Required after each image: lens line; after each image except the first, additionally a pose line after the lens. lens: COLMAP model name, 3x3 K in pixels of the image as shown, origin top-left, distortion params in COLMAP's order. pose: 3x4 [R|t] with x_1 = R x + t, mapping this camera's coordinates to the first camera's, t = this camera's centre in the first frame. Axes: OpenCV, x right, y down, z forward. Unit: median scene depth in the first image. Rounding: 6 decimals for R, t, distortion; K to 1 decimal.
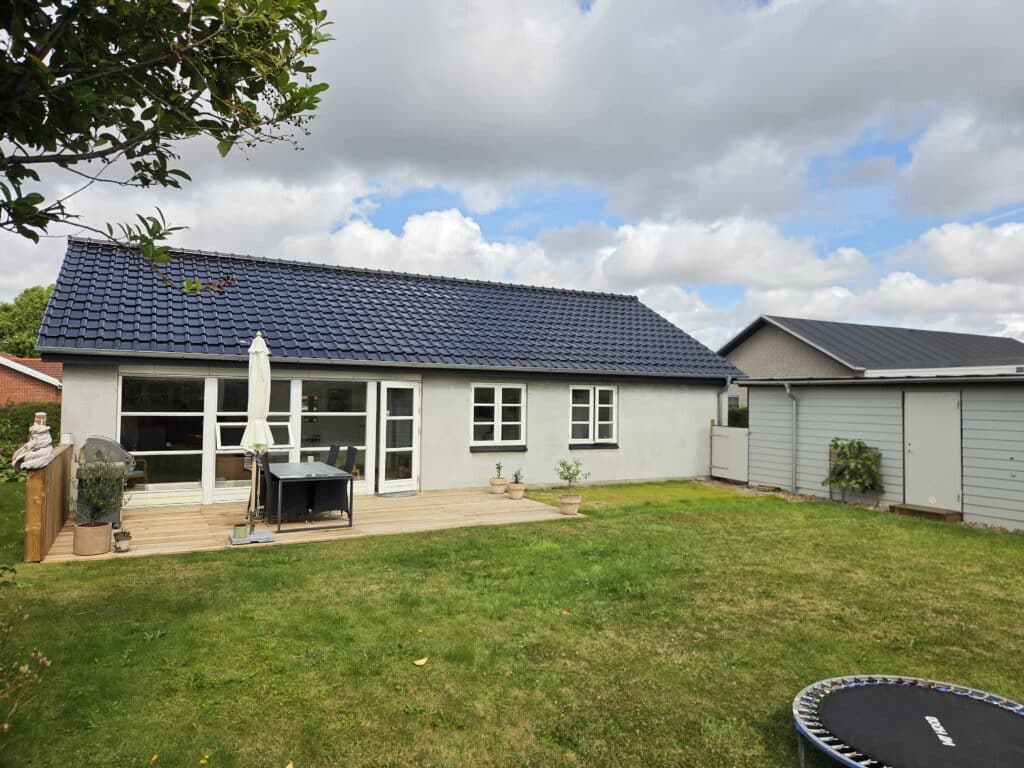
lens RADIAL K [[687.8, 0, 506.7], [0, 687.8, 375.0], [0, 0, 1]] dist [0.020208, -0.016583]
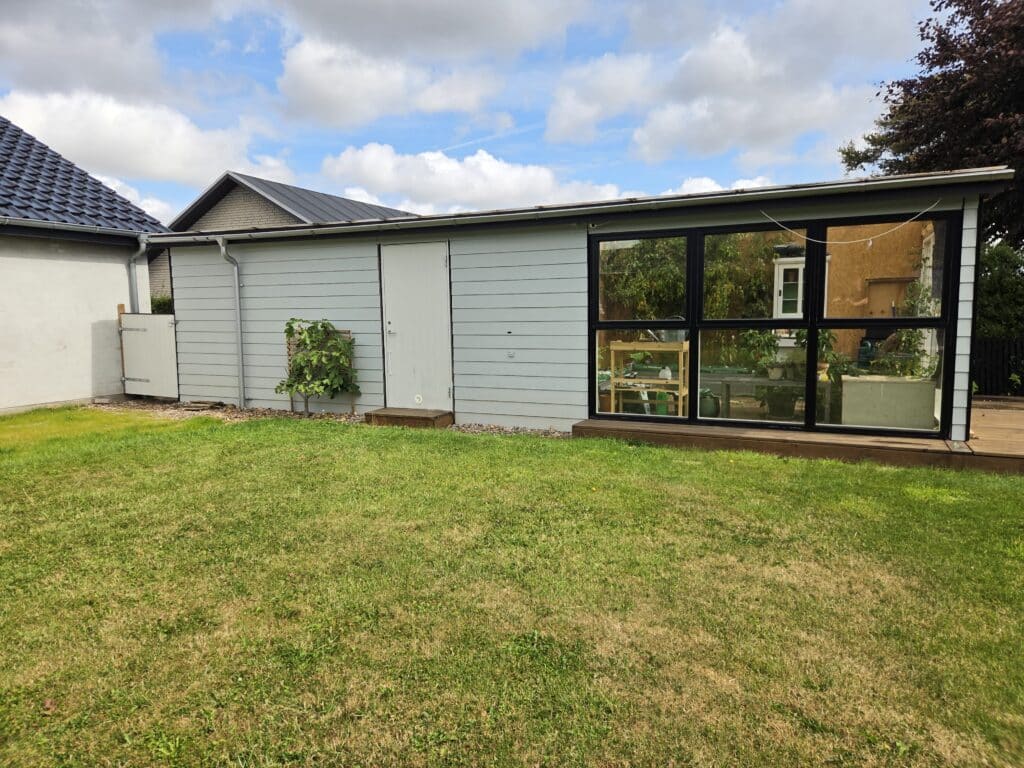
lens RADIAL K [[687.8, 0, 510.3], [0, 687.8, 383.3], [0, 0, 1]] dist [0.020208, -0.016583]
pose [[0.789749, -0.089685, 0.606839, 0.243748], [0.002156, 0.989654, 0.143456, 0.059066], [-0.613426, -0.111986, 0.781772, 0.363451]]
